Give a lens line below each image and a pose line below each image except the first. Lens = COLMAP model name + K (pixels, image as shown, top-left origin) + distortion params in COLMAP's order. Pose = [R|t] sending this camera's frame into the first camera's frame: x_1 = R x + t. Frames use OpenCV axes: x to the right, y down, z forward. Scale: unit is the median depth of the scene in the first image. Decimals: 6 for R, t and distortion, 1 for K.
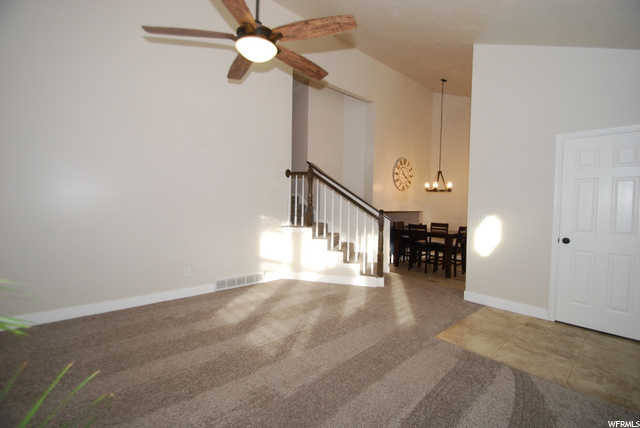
lens RADIAL K [[280.7, 0, 318.8], [0, 280.7, 212.5], [0, 0, 1]] dist [0.004007, -0.001242]
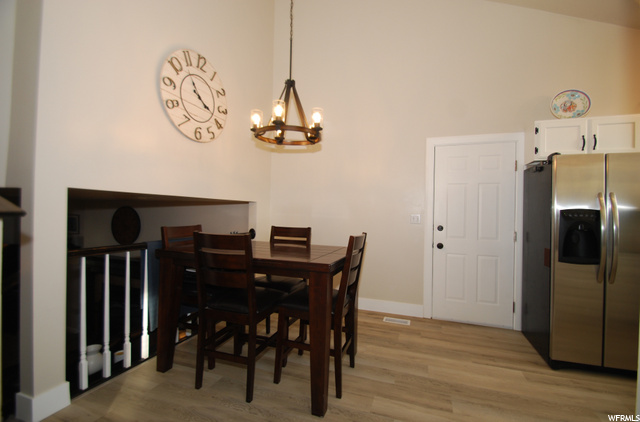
lens RADIAL K [[291.3, 0, 323.2], [0, 291.3, 210.5], [0, 0, 1]] dist [-0.002149, -0.000693]
pose [[0.868441, -0.001106, 0.495791, 0.250539], [0.016471, 0.999510, -0.026622, 0.024081], [-0.495518, 0.031286, 0.868034, 0.585072]]
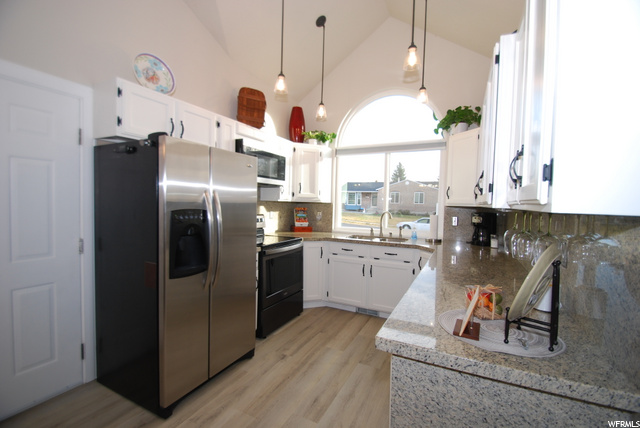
lens RADIAL K [[280.7, 0, 323.6], [0, 280.7, 212.5], [0, 0, 1]] dist [0.004007, -0.001242]
pose [[-0.384441, -0.069001, 0.920567, 0.367499], [0.002183, 0.997132, 0.075651, 0.003822], [-0.923147, 0.031093, -0.383188, 0.701814]]
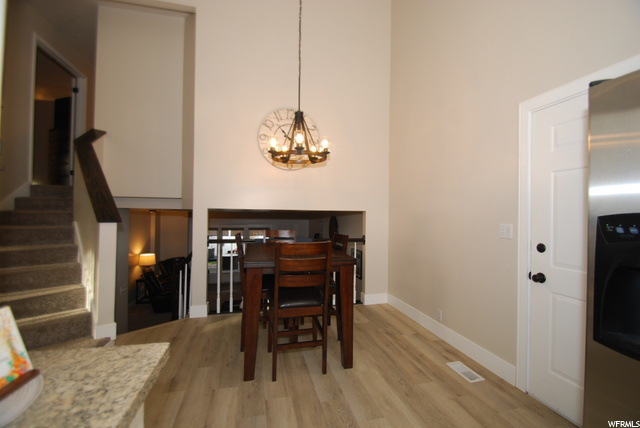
lens RADIAL K [[280.7, 0, 320.9], [0, 280.7, 215.4], [0, 0, 1]] dist [0.004007, -0.001242]
pose [[0.893327, -0.011630, -0.449257, 0.569760], [-0.009333, 0.998969, -0.044418, 0.025615], [0.449310, 0.043872, 0.892298, 0.563318]]
